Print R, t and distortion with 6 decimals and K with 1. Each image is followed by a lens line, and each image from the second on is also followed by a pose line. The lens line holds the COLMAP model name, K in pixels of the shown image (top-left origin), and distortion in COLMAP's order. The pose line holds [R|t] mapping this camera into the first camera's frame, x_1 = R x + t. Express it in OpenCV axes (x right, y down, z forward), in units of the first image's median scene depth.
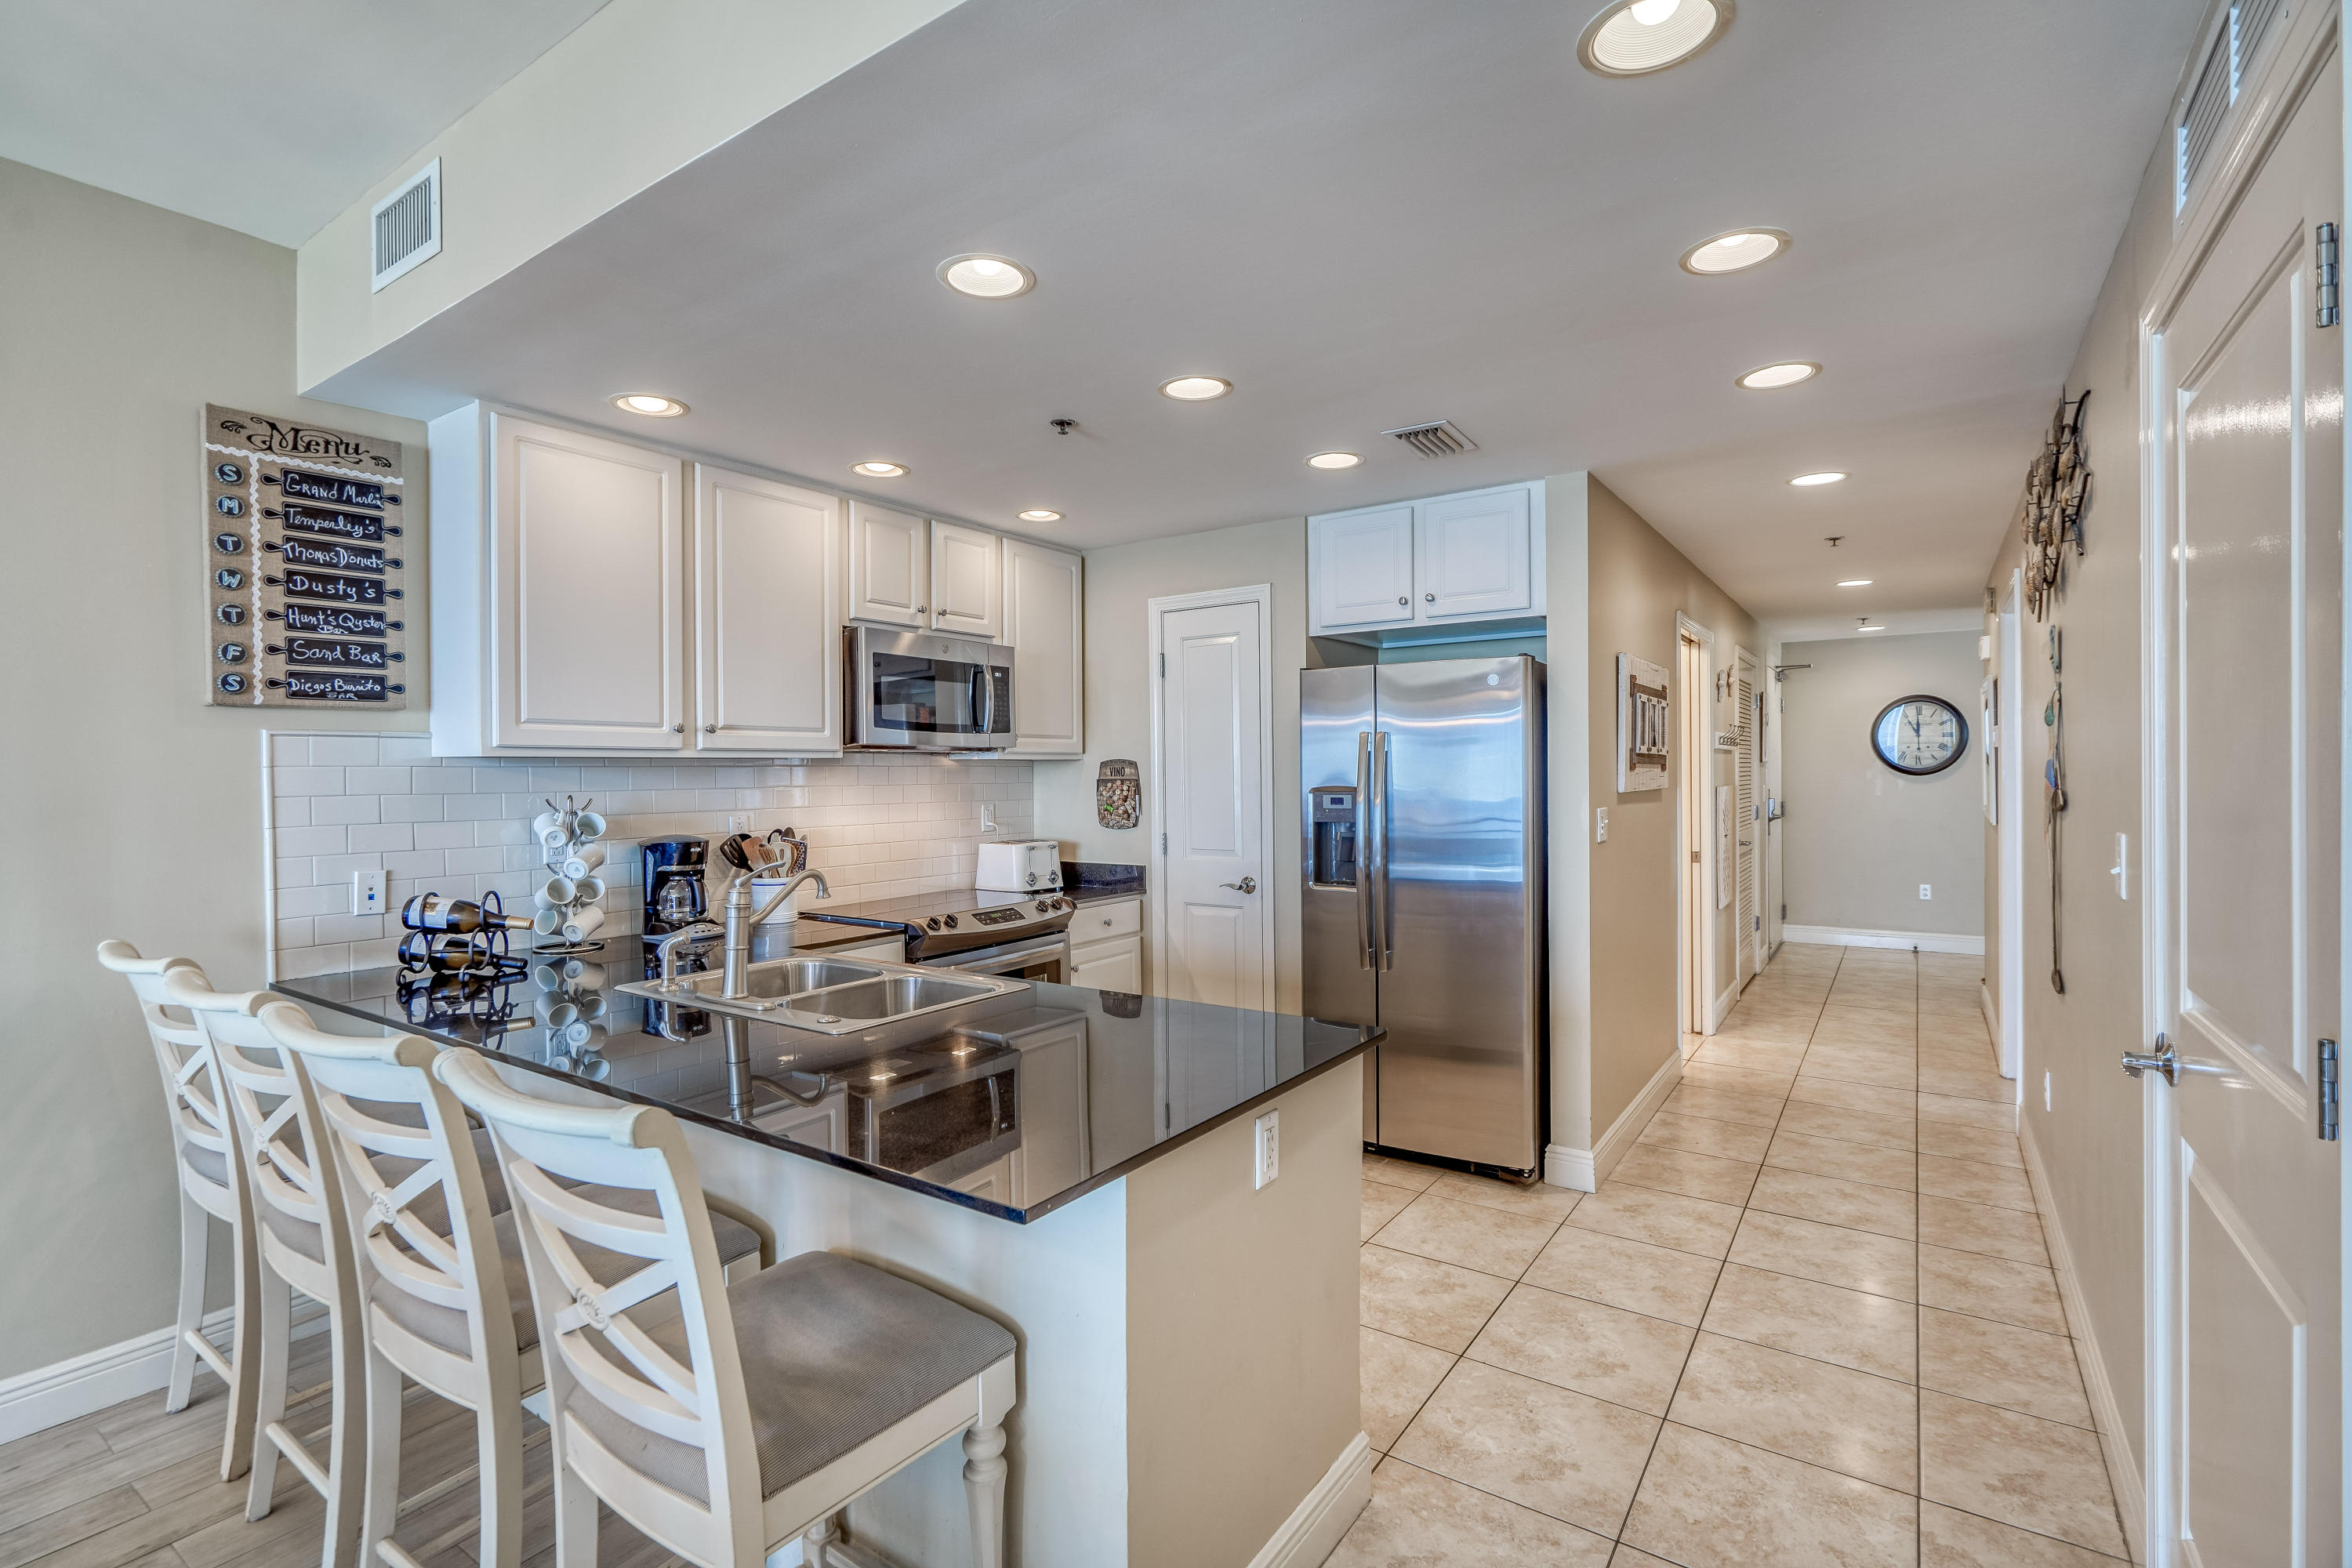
lens RADIAL K [[1083.5, 0, 1186.4], [0, 1083.5, 787.3], [0, 0, 1]] dist [-0.005890, 0.003621]
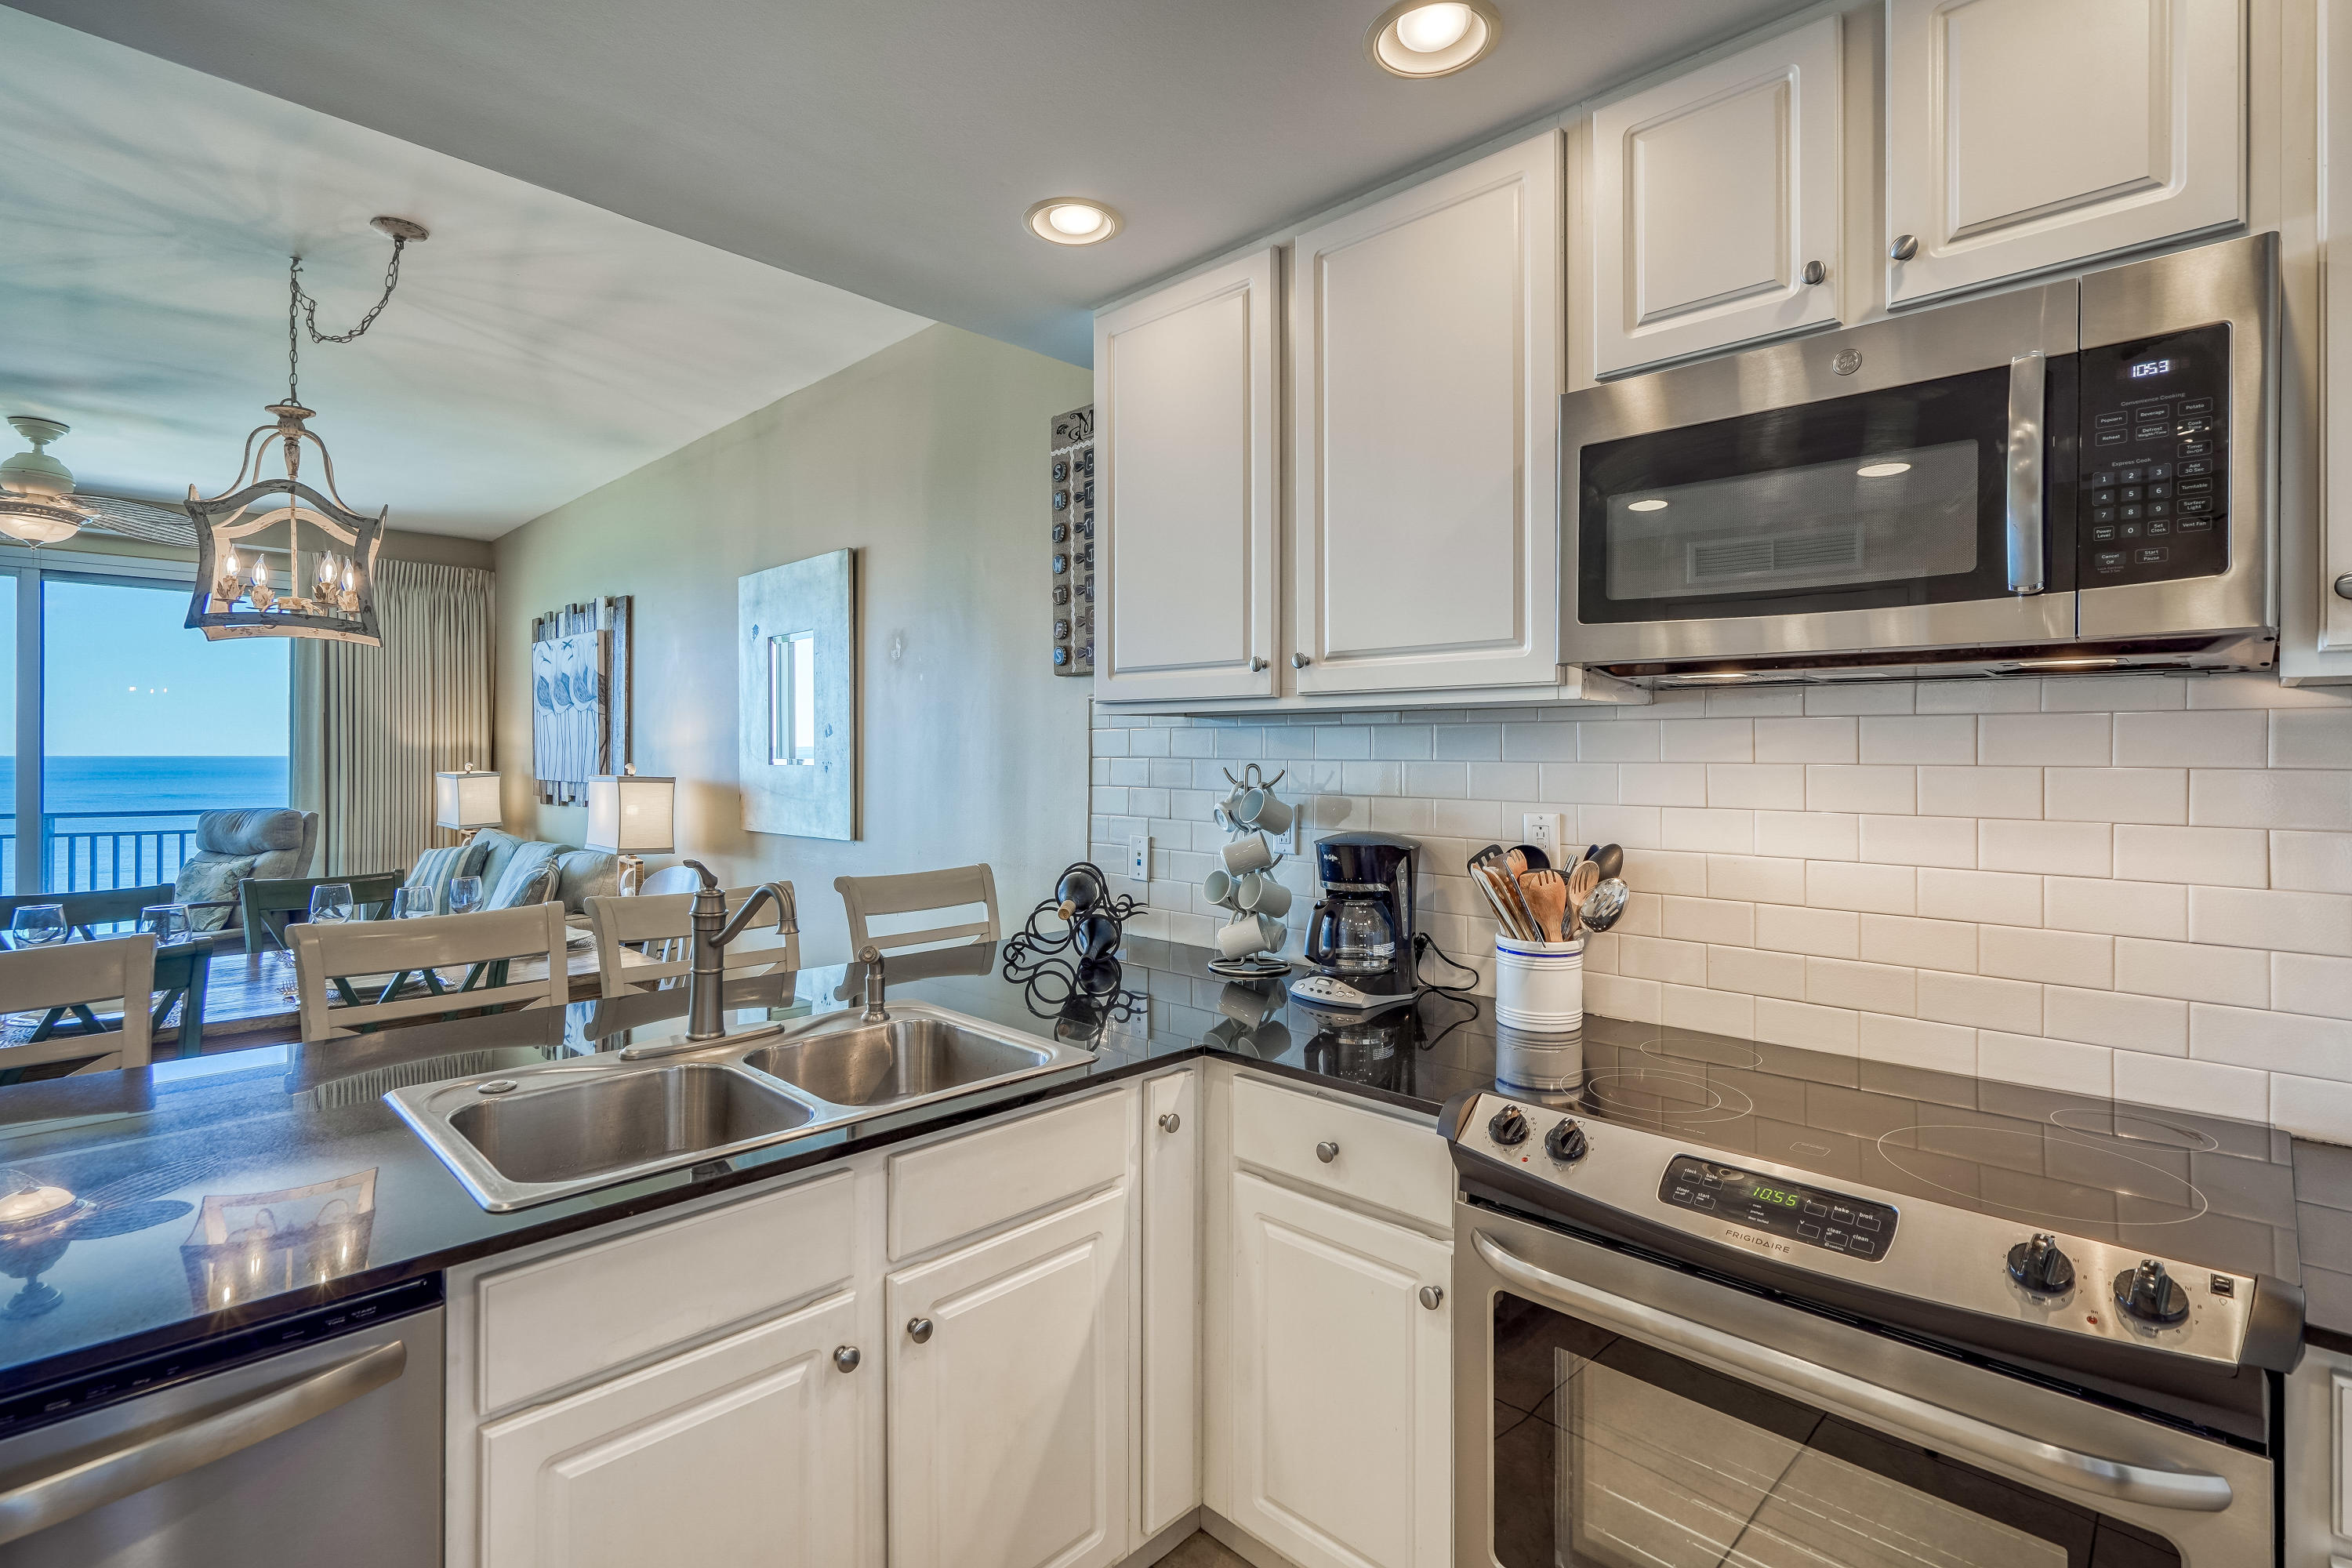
lens RADIAL K [[1083.5, 0, 1210.2], [0, 1083.5, 748.0], [0, 0, 1]] dist [-0.005890, 0.003621]
pose [[-0.163867, 0.010412, -0.986427, 0.206611], [-0.012815, 0.999837, 0.012682, -0.015137], [0.986399, 0.014719, -0.163707, 1.281370]]
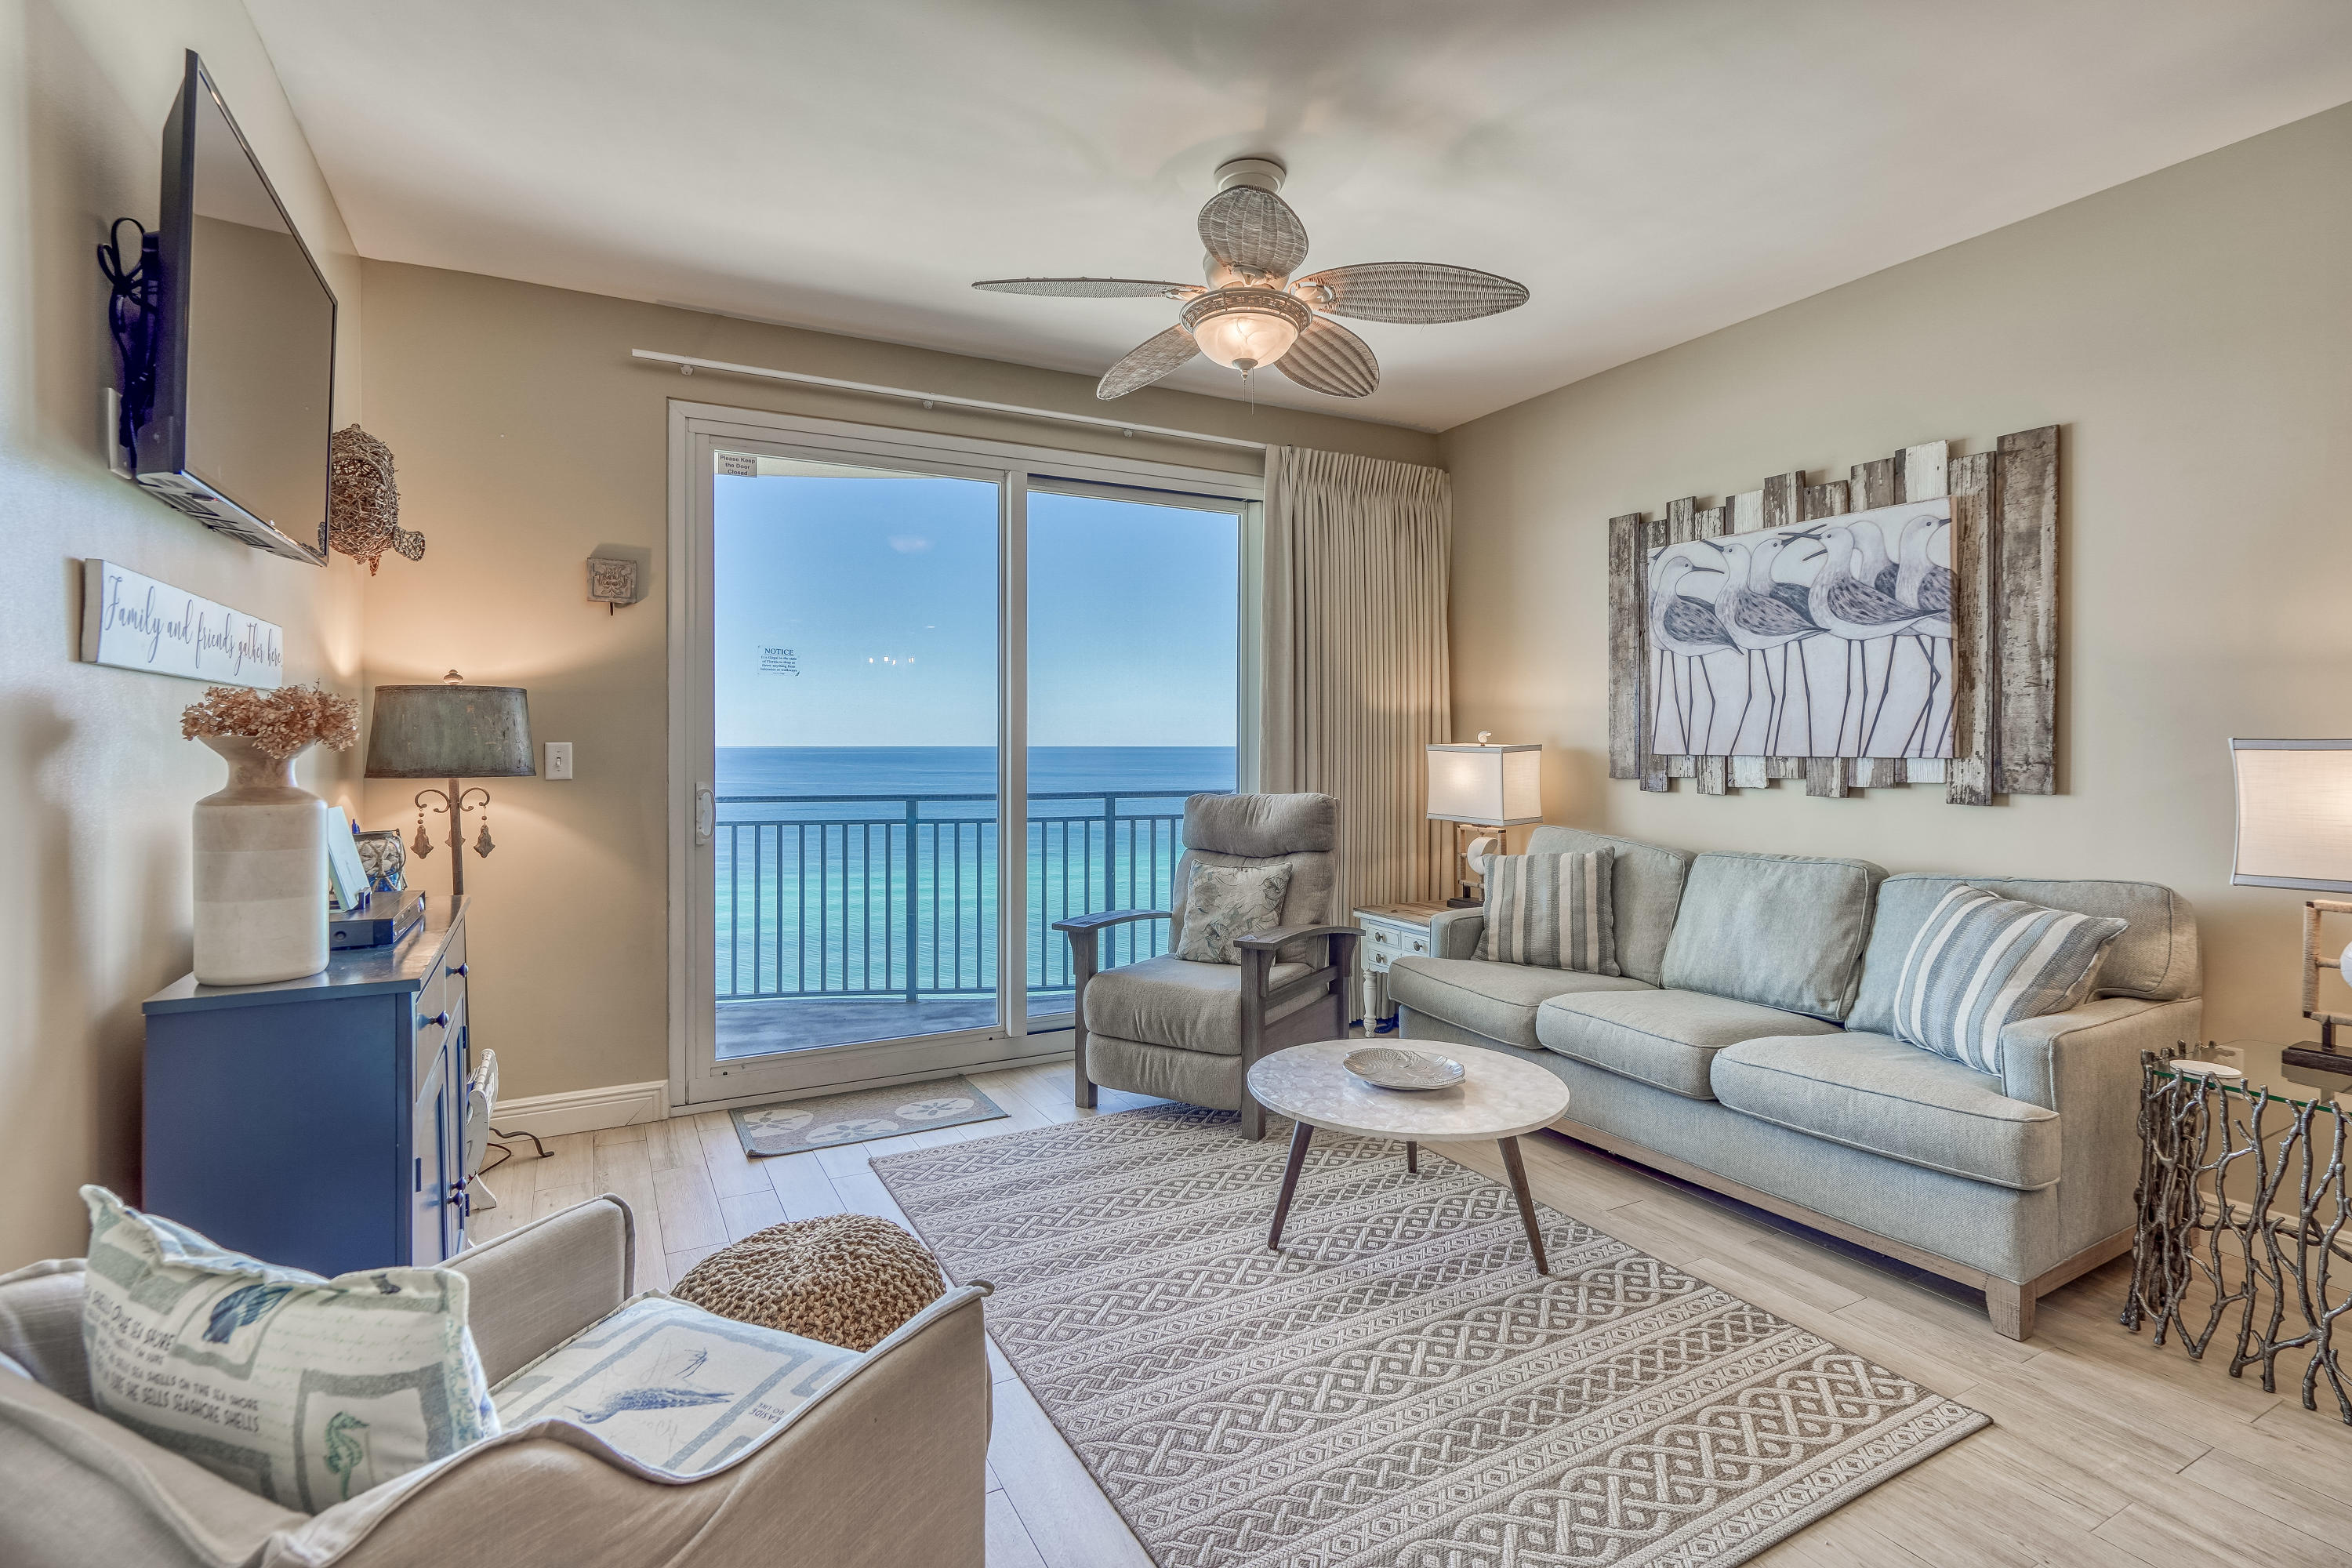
lens RADIAL K [[1083.5, 0, 1192.0], [0, 1083.5, 750.1], [0, 0, 1]] dist [-0.005890, 0.003621]
pose [[-0.448213, 0.020278, -0.893697, -0.157705], [-0.006960, 0.999633, 0.026172, 0.055416], [0.893900, 0.017951, -0.447908, -0.340587]]
